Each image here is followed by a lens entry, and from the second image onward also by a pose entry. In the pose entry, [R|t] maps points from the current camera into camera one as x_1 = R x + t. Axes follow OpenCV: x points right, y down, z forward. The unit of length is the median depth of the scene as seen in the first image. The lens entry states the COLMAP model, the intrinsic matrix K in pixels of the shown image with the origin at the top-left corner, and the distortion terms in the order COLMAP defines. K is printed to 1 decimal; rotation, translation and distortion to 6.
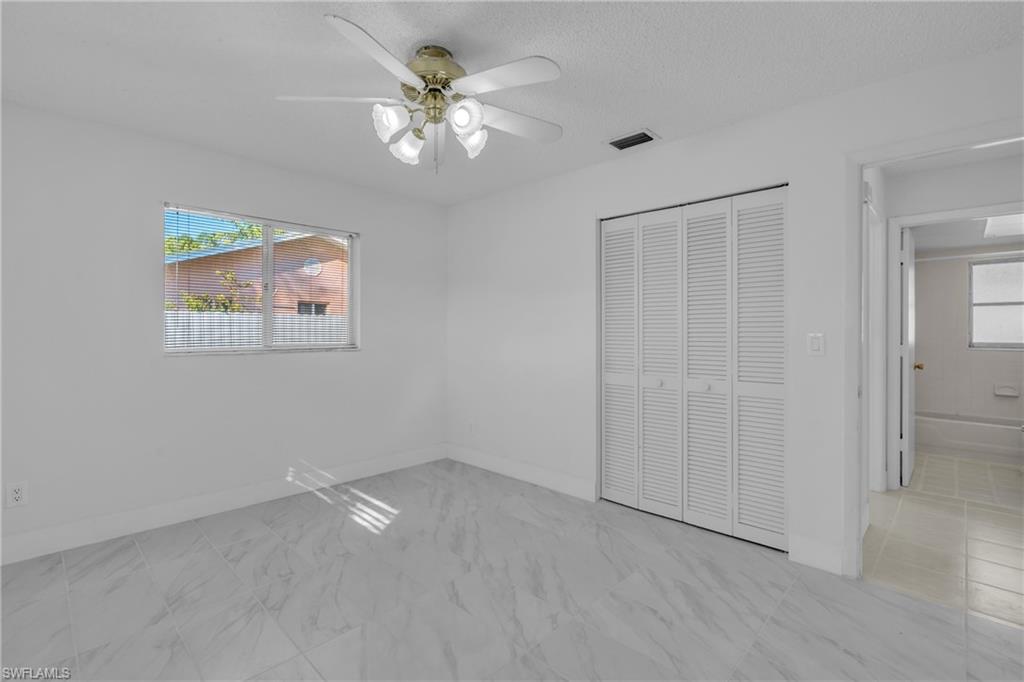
lens RADIAL K [[464.1, 0, 508.4], [0, 464.1, 337.8], [0, 0, 1]] dist [-0.001466, 0.000803]
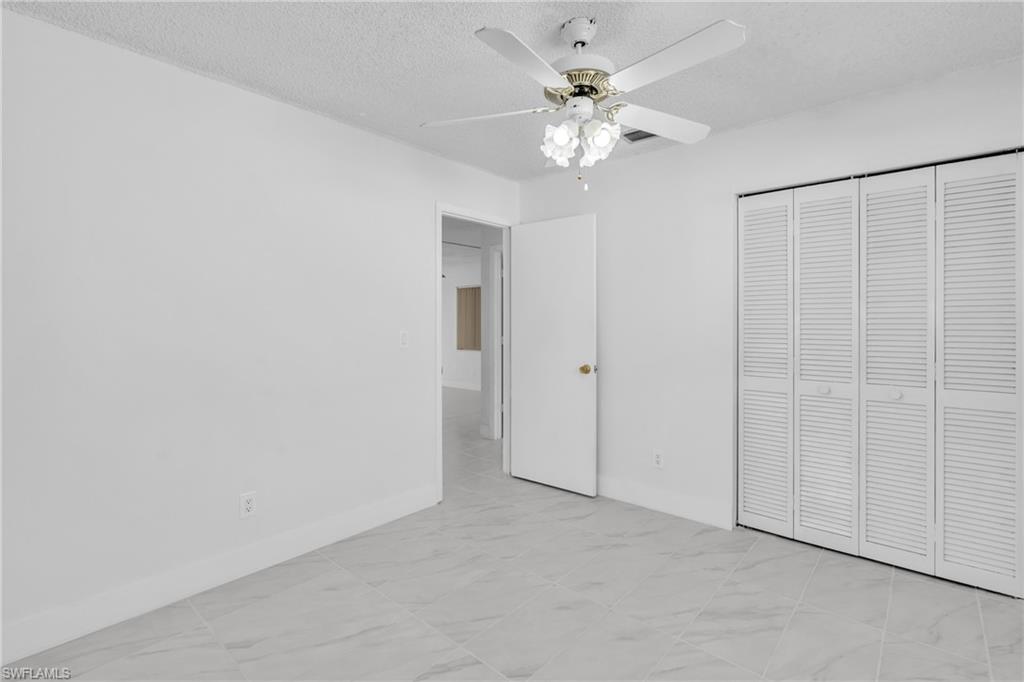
lens RADIAL K [[423.3, 0, 512.4], [0, 423.3, 335.7], [0, 0, 1]] dist [0.000143, 0.000227]
pose [[0.994722, 0.004964, 0.102485, -0.306325], [-0.005880, 0.999945, 0.008642, -0.003577], [-0.102436, -0.009200, 0.994697, 0.289259]]
